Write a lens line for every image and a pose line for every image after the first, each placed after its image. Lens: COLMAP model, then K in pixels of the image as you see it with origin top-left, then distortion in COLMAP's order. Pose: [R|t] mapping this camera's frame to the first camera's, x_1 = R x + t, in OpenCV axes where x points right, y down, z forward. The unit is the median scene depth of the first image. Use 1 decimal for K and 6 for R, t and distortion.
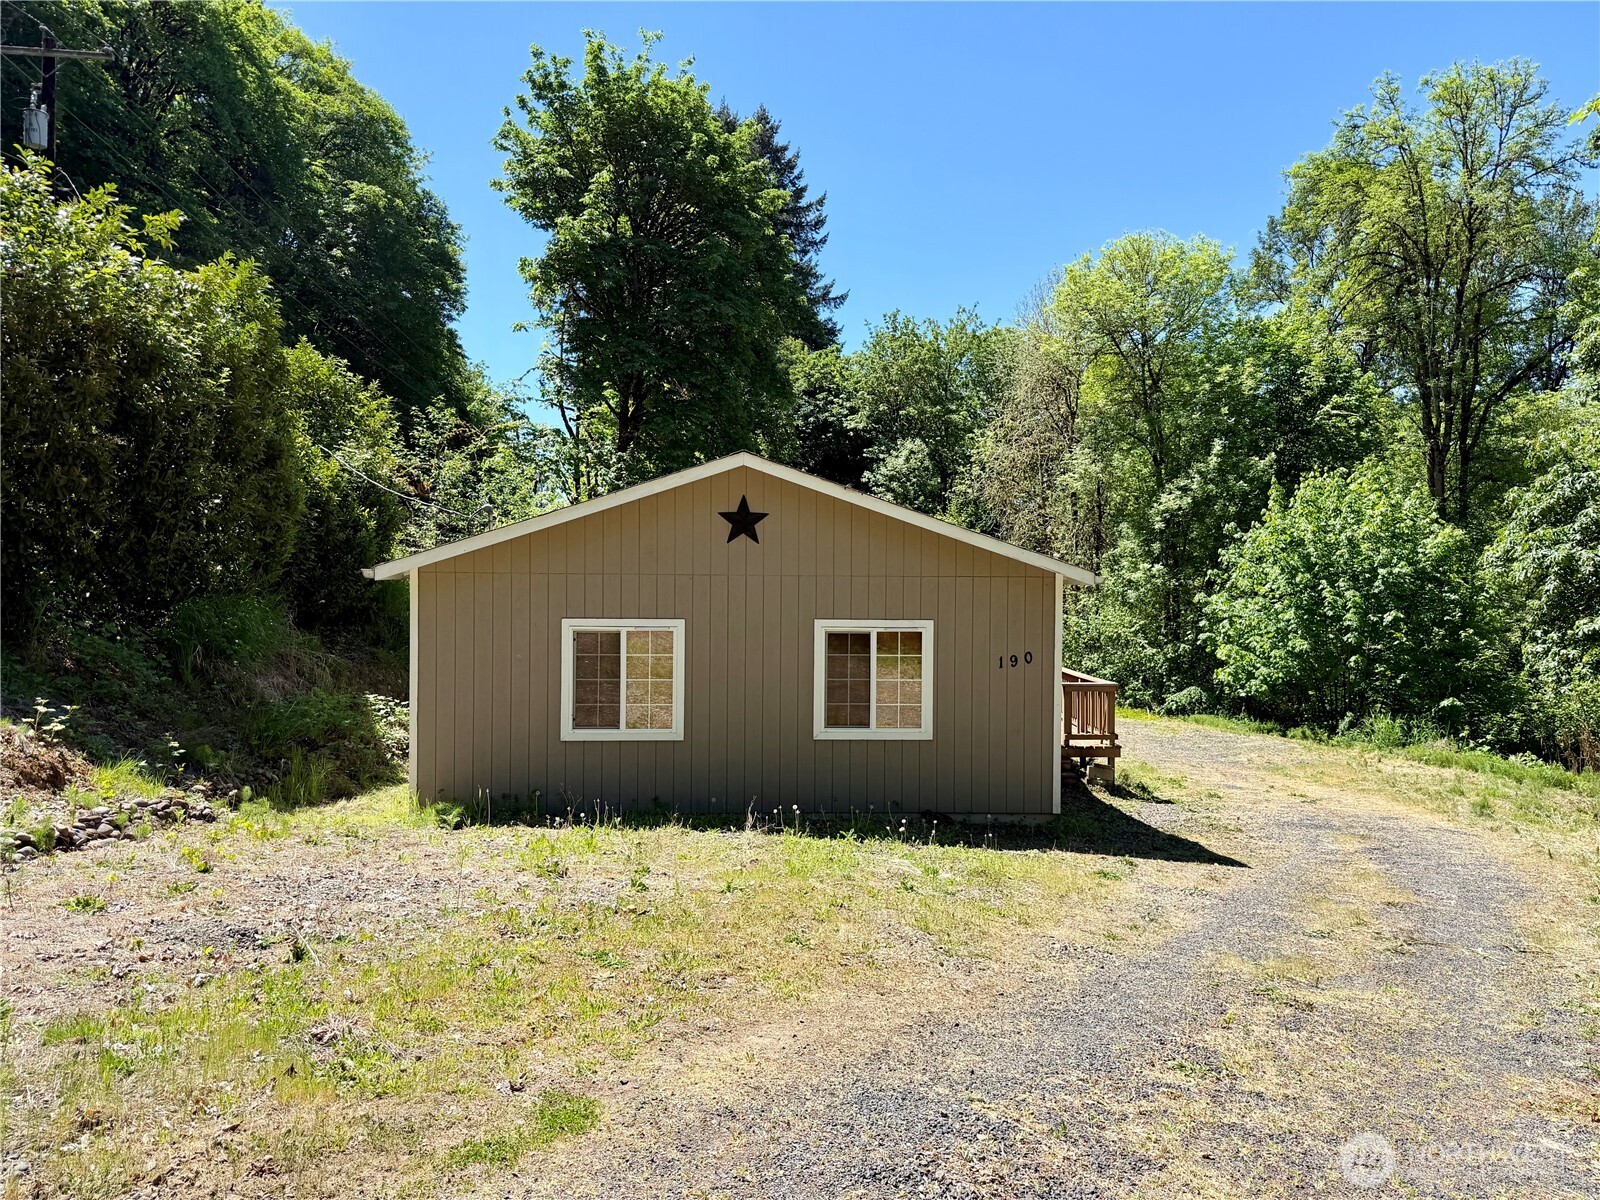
lens RADIAL K [[1114.7, 0, 794.6], [0, 1114.7, 594.5], [0, 0, 1]] dist [0.167068, -0.276238]
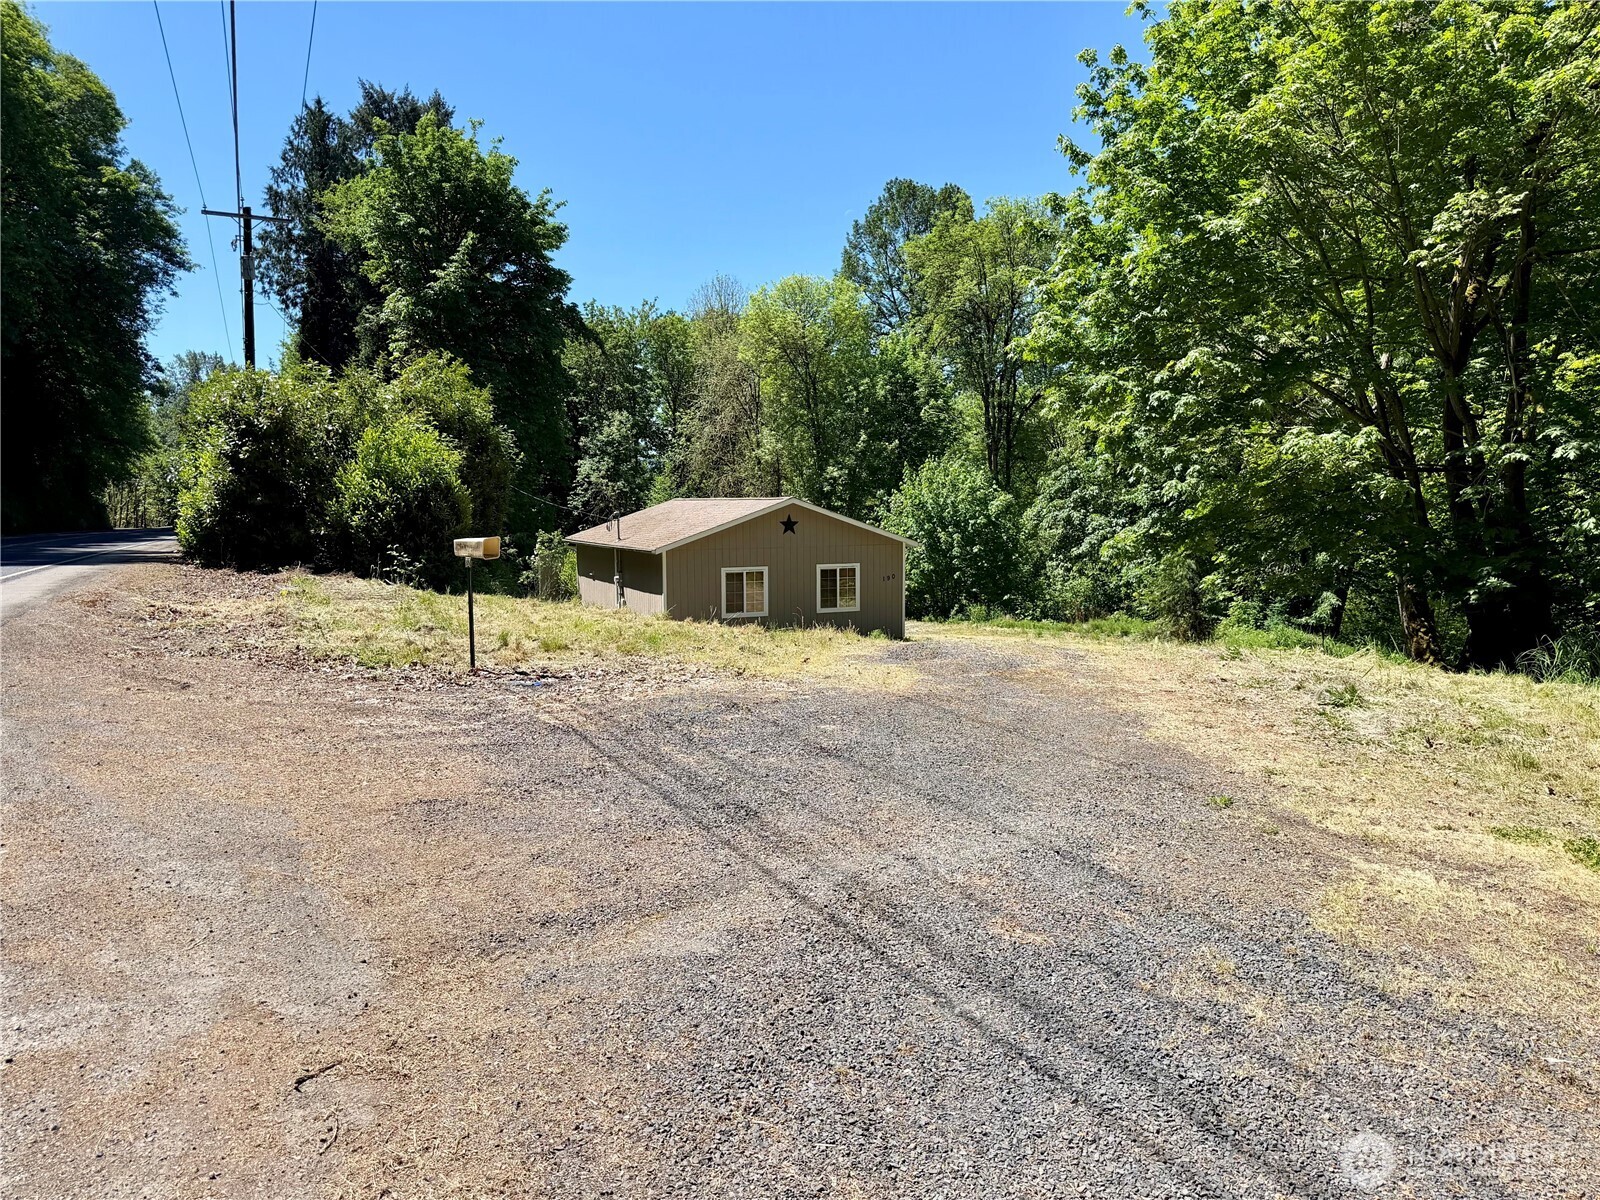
lens RADIAL K [[1120.5, 0, 785.3], [0, 1120.5, 608.1], [0, 0, 1]] dist [0.102583, -0.128793]
pose [[0.935813, -0.048725, 0.349113, -0.316801], [0.023269, 0.996779, 0.076745, -0.025089], [-0.351728, -0.063696, 0.933933, -0.448714]]
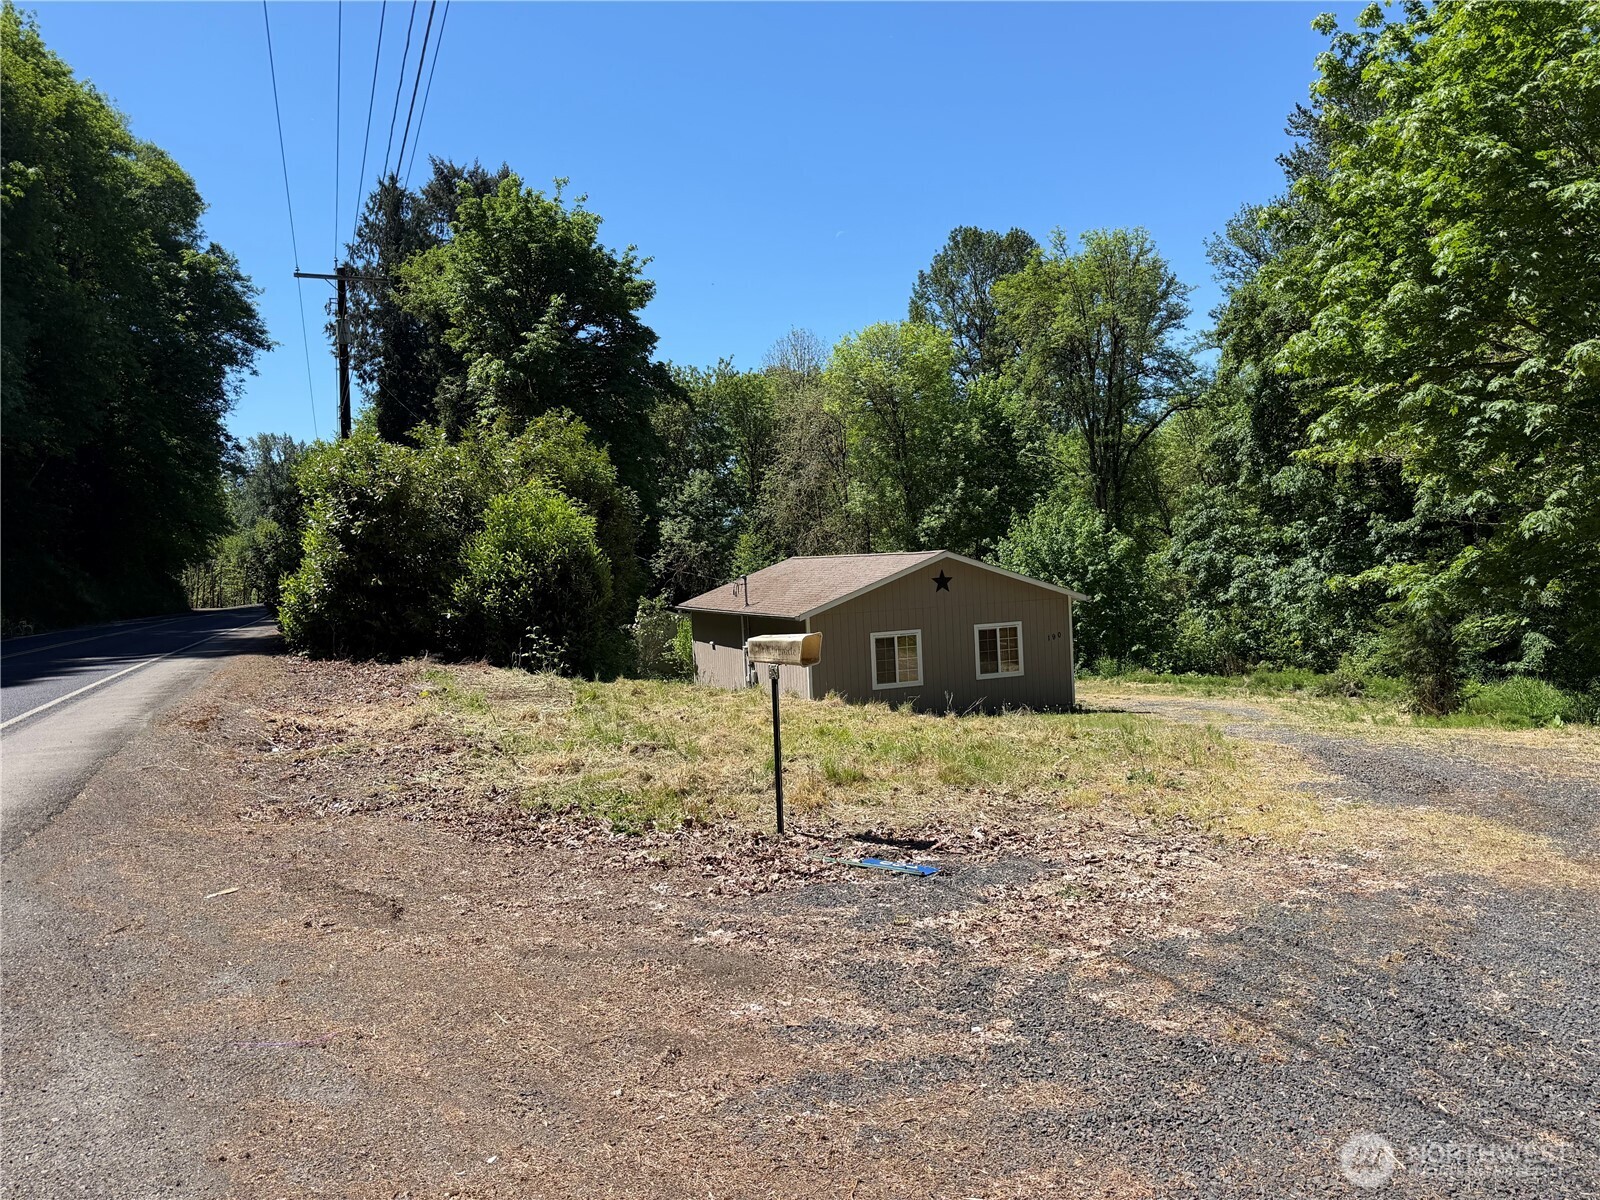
lens RADIAL K [[1114.7, 0, 794.6], [0, 1114.7, 594.5], [0, 0, 1]] dist [0.167068, -0.276238]
pose [[0.948205, -0.065280, 0.310880, -0.344860], [0.063592, 0.997854, 0.015575, -0.032213], [-0.311230, 0.005001, 0.950321, -0.340387]]
